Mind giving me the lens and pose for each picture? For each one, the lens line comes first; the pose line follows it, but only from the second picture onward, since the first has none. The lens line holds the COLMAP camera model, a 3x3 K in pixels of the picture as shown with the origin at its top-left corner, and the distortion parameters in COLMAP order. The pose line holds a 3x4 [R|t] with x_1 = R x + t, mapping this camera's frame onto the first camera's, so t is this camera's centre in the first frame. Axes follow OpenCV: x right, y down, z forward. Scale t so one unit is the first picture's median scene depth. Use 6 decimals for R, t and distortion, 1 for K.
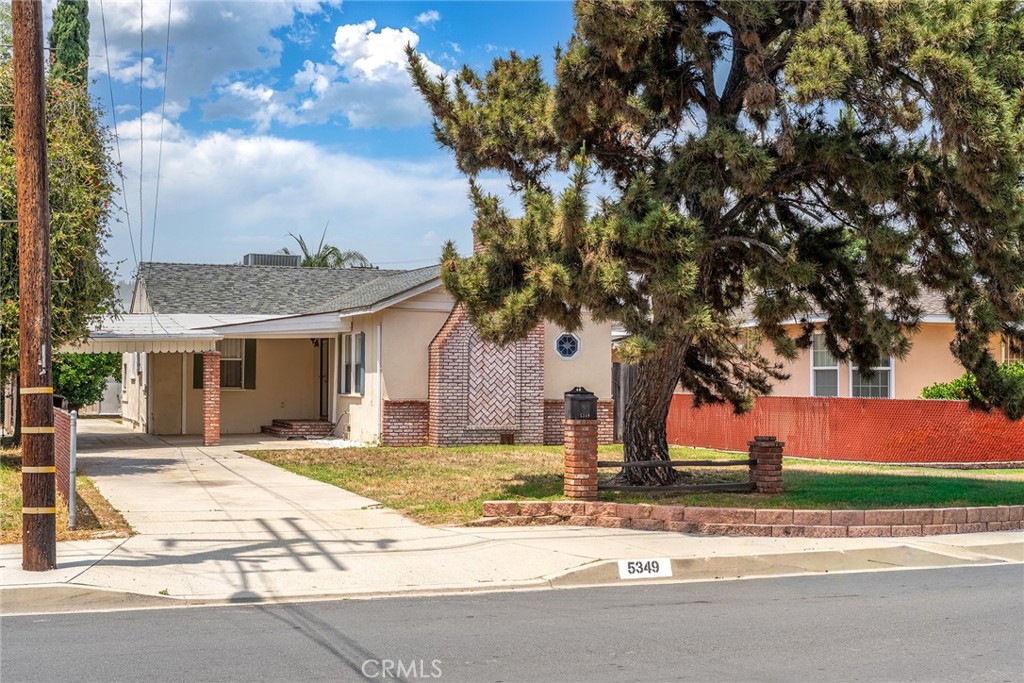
lens RADIAL K [[1413.8, 0, 512.0], [0, 1413.8, 341.5], [0, 0, 1]] dist [-0.020880, -0.018456]
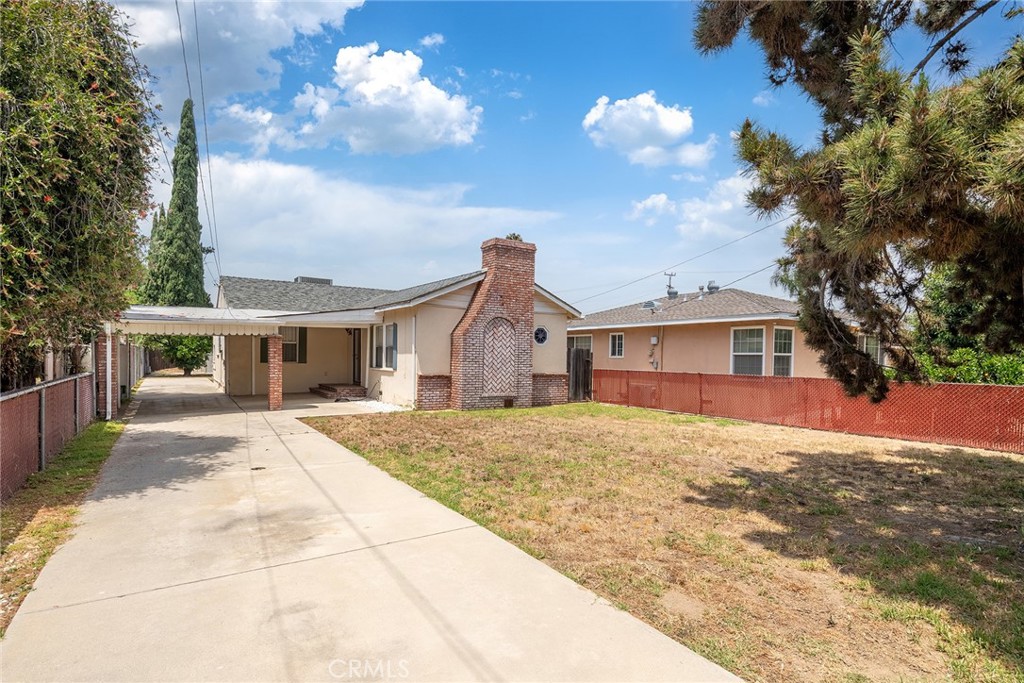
lens RADIAL K [[497.0, 0, 499.4], [0, 497.0, 367.5], [0, 0, 1]] dist [0.000916, 0.000191]
pose [[0.975586, 0.004849, 0.219564, -0.111395], [-0.016189, 0.998624, 0.049876, 0.010409], [-0.219020, -0.052213, 0.974322, 0.509073]]
